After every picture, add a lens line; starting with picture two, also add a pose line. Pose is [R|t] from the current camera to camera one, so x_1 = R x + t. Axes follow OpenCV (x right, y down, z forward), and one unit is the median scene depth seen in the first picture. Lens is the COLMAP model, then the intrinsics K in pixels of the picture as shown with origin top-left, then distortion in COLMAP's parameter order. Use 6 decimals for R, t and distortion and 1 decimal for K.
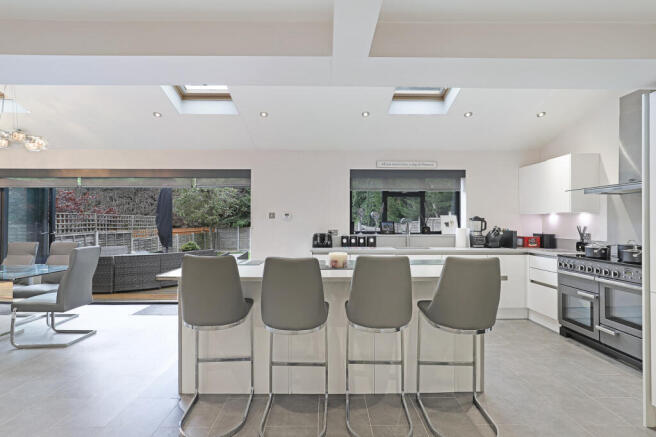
lens RADIAL K [[327.7, 0, 328.0], [0, 327.7, 218.5], [0, 0, 1]] dist [0.000781, 0.000053]
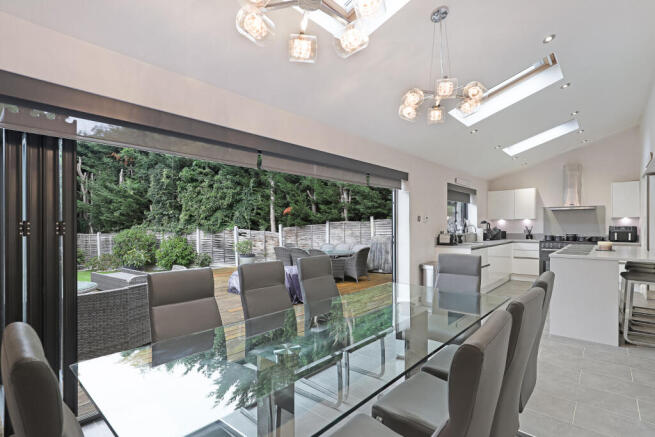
lens RADIAL K [[321.3, 0, 328.4], [0, 321.3, 225.3], [0, 0, 1]] dist [-0.001139, -0.000085]
pose [[0.669659, -0.003698, 0.742659, -1.503101], [0.000092, 0.999988, 0.004897, 0.009535], [-0.742668, -0.003211, 0.669652, 0.662171]]
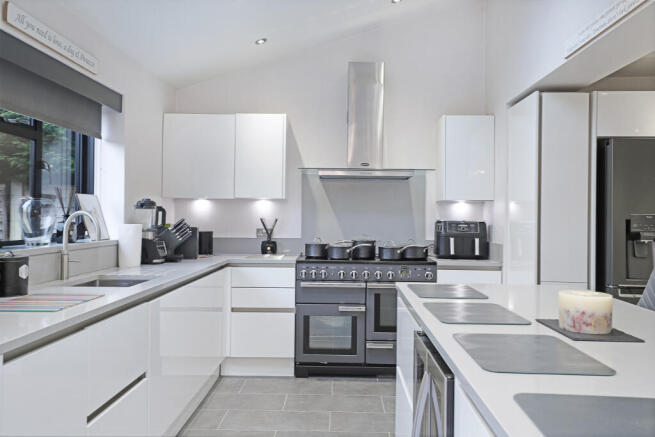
lens RADIAL K [[540.0, 0, 327.5], [0, 540.0, 218.5], [0, 0, 1]] dist [-0.005372, -0.000055]
pose [[0.033230, -0.005464, 0.999433, -0.408550], [-0.017677, 0.999825, 0.006054, 0.015541], [-0.999291, -0.017868, 0.033127, 0.899050]]
